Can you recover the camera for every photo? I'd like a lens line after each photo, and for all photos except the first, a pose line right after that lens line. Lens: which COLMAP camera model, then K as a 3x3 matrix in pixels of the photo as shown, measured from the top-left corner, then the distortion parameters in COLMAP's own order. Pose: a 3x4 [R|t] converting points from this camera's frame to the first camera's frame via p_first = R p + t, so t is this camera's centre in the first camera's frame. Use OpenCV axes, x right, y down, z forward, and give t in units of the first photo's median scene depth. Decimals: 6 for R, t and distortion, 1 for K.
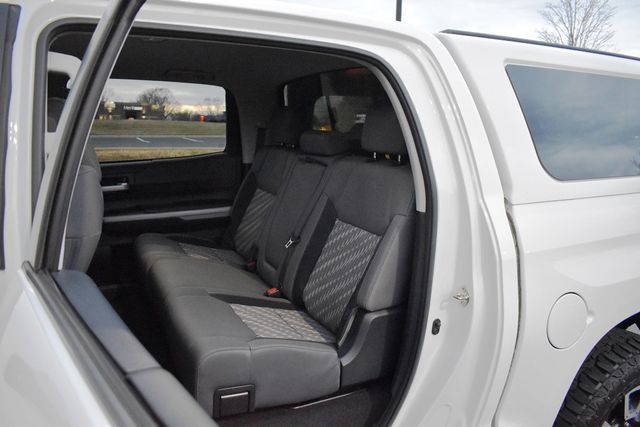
lens RADIAL K [[505.4, 0, 320.0], [0, 505.4, 213.5], [0, 0, 1]] dist [-0.067773, 0.005715]
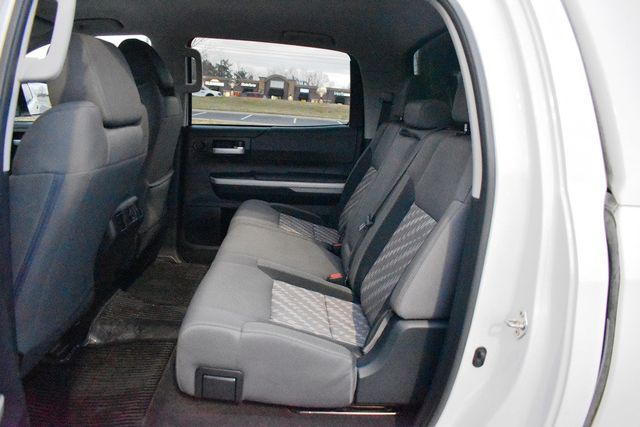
lens RADIAL K [[505.4, 0, 320.0], [0, 505.4, 213.5], [0, 0, 1]] dist [-0.067773, 0.005715]
pose [[0.919341, 0.131786, -0.370735, 0.184365], [-0.125830, 0.991232, 0.040324, 0.012809], [0.372798, 0.009578, 0.927863, 0.166527]]
